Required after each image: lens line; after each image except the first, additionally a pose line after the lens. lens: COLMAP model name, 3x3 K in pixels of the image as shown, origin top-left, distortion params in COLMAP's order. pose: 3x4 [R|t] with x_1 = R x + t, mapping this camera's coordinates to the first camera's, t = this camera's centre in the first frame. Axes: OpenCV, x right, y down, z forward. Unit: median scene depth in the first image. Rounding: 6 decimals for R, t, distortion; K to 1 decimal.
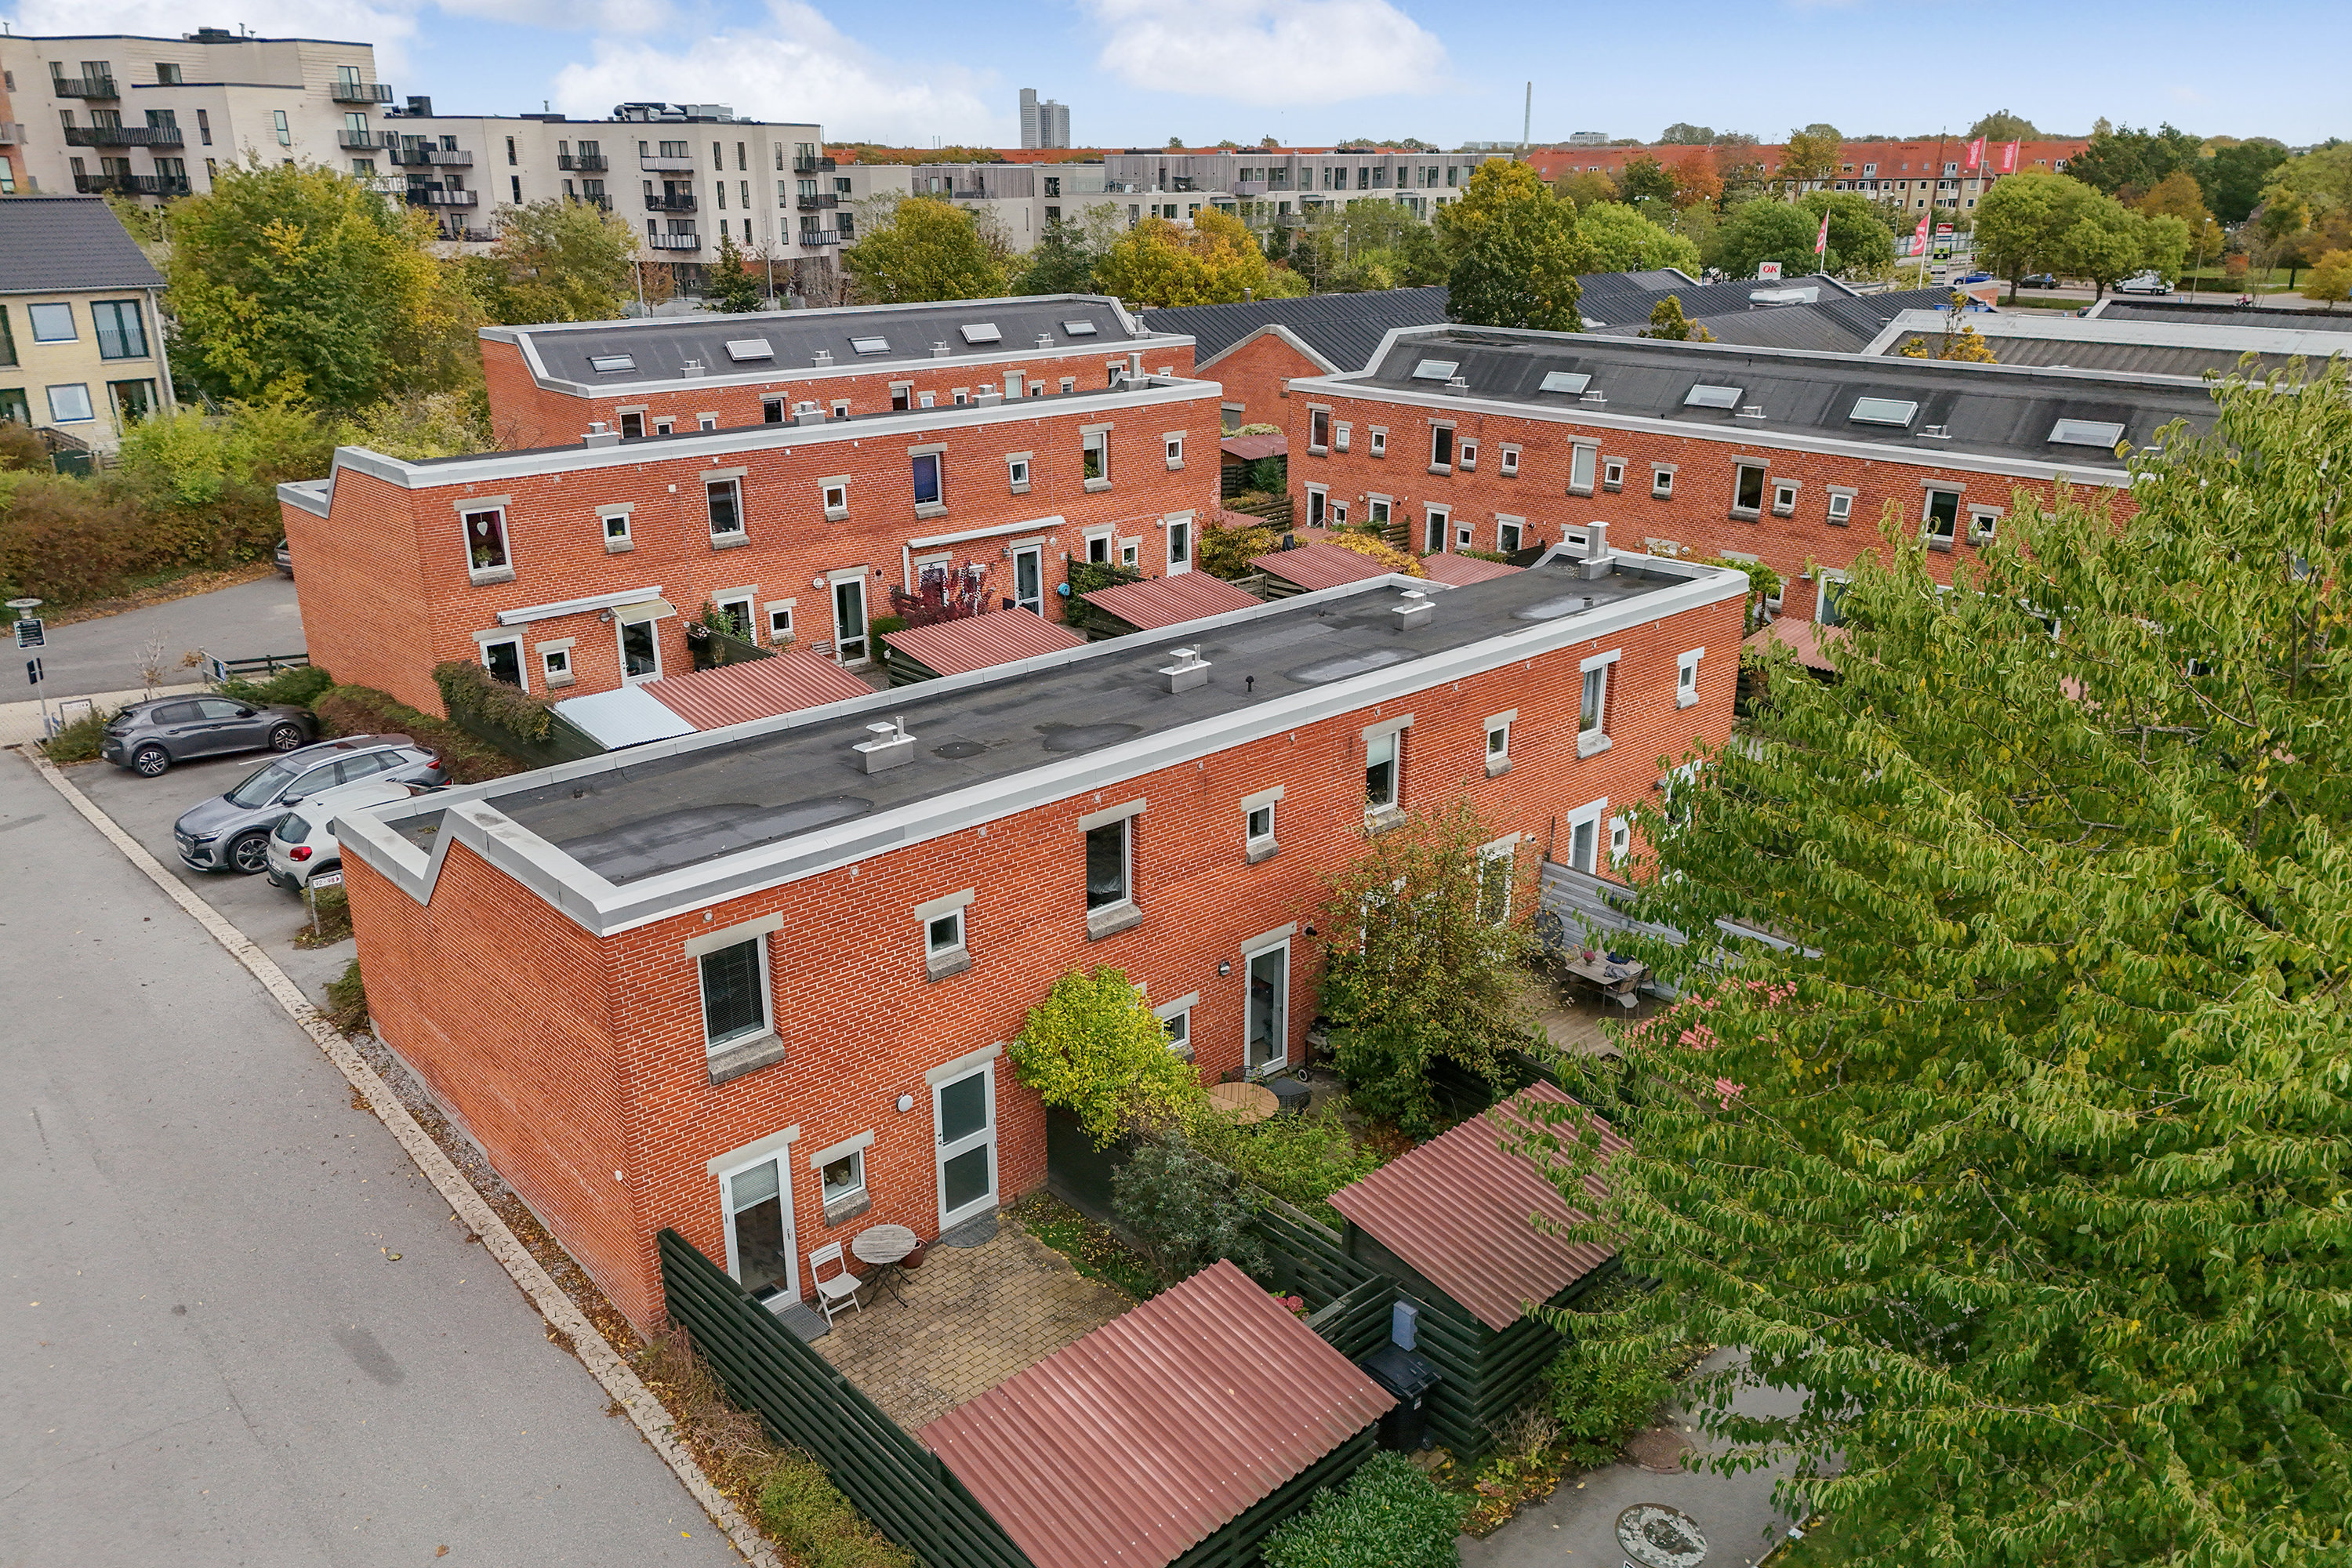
lens RADIAL K [[1731.5, 0, 1176.0], [0, 1731.5, 784.0], [0, 0, 1]] dist [0.054611, -0.027007]
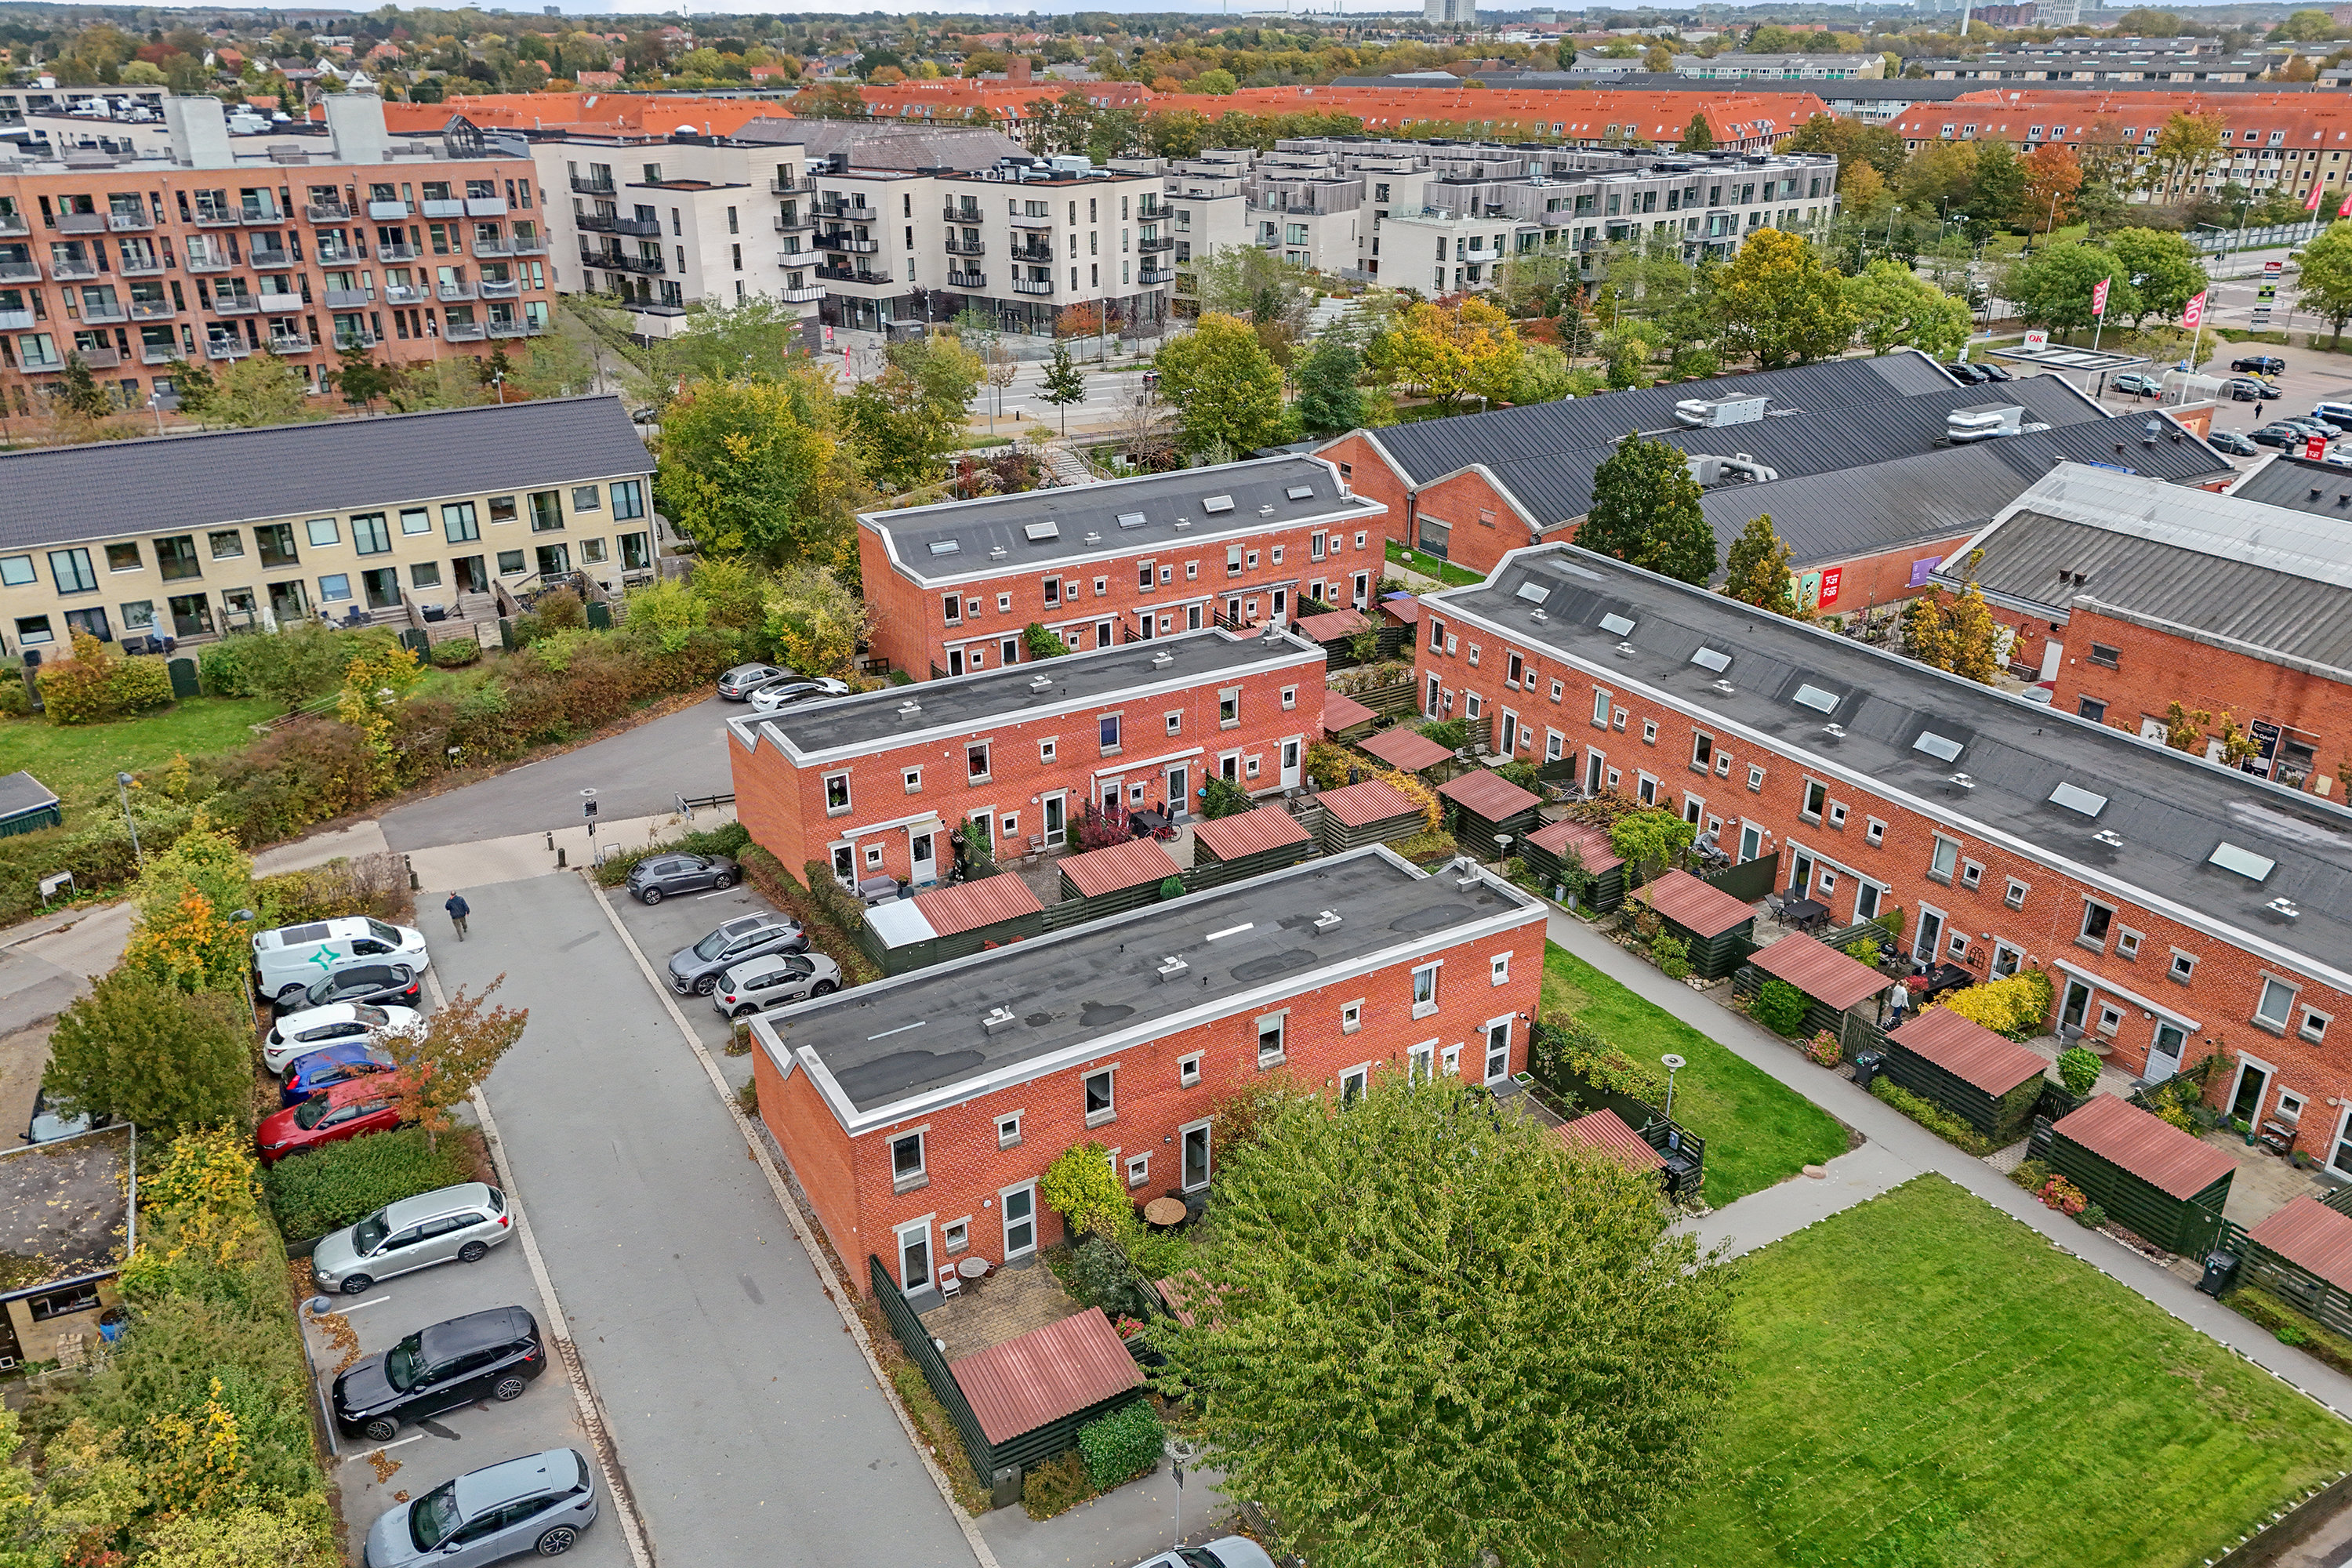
lens RADIAL K [[1762.0, 0, 1181.5], [0, 1762.0, 753.7], [0, 0, 1]] dist [0.109412, -0.132556]
pose [[0.976985, 0.082933, -0.196525, 0.247538], [-0.071087, 0.995245, 0.066596, -0.284561], [0.201113, -0.051093, 0.978235, -0.570872]]
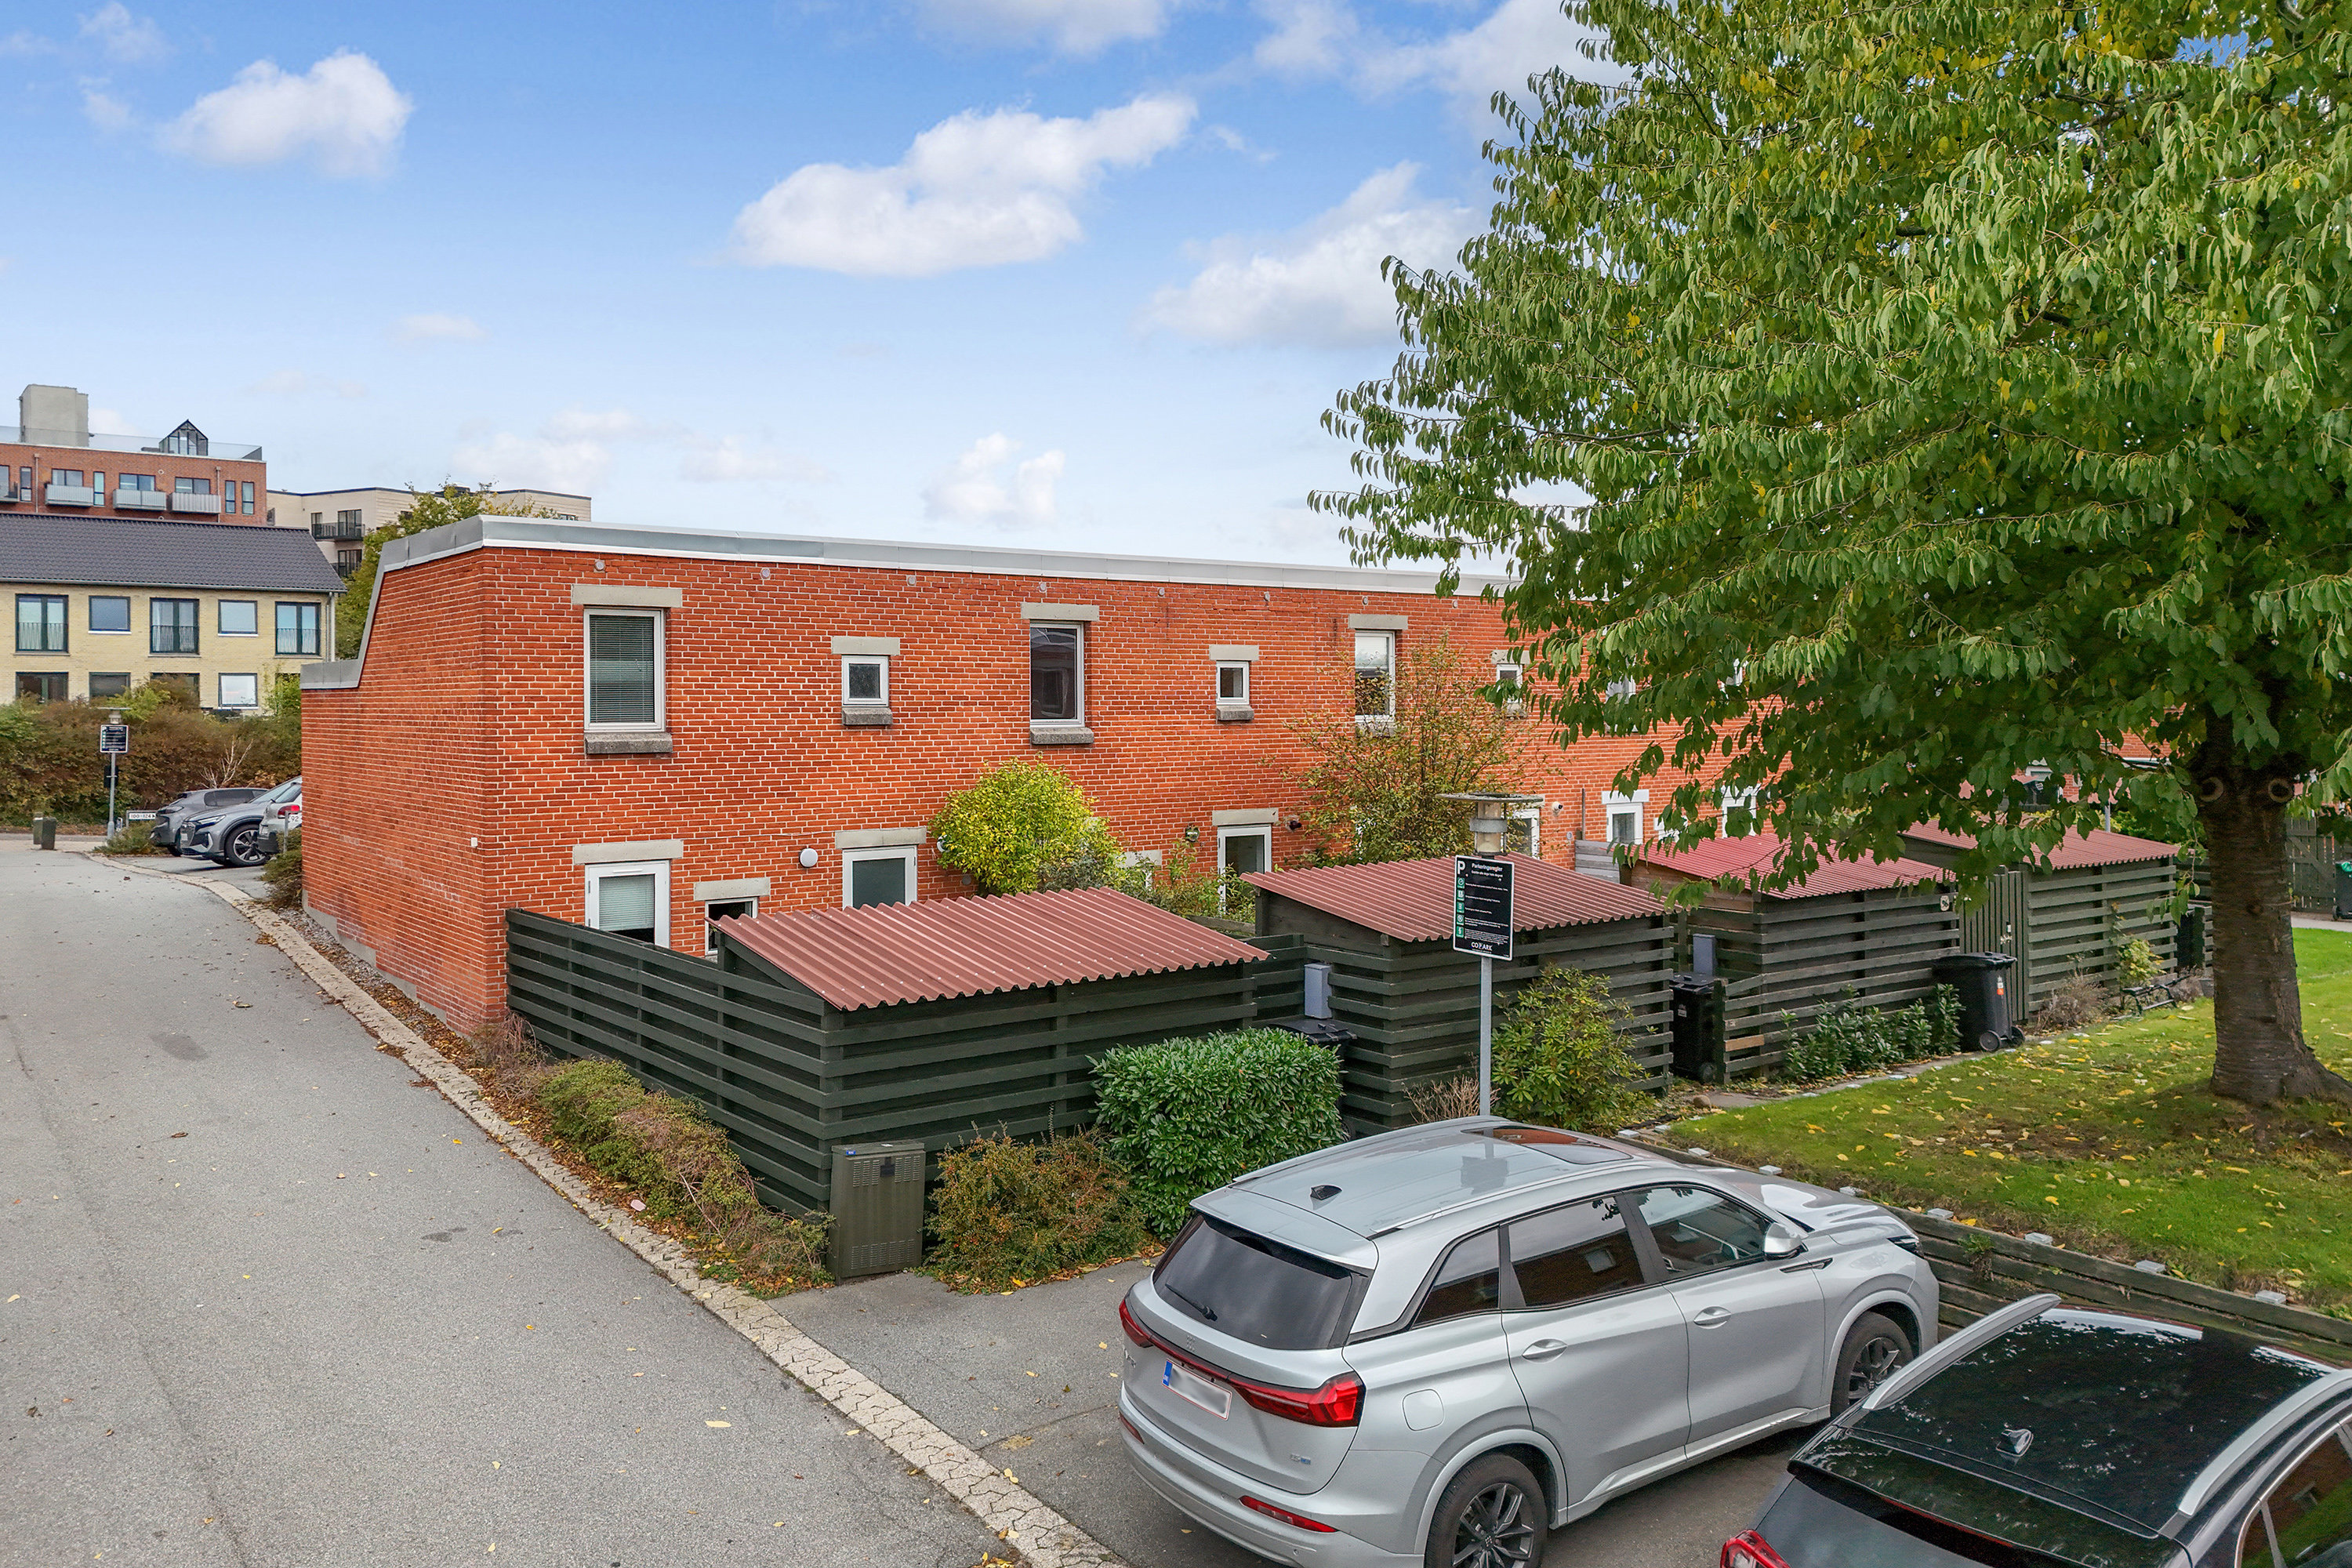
lens RADIAL K [[1762.0, 0, 1181.5], [0, 1762.0, 753.7], [0, 0, 1]] dist [0.109412, -0.132556]
pose [[0.995173, -0.000635, -0.098132, 0.071277], [-0.030981, 0.946805, -0.320314, 0.227945], [0.093115, 0.321808, 0.942215, 0.061432]]
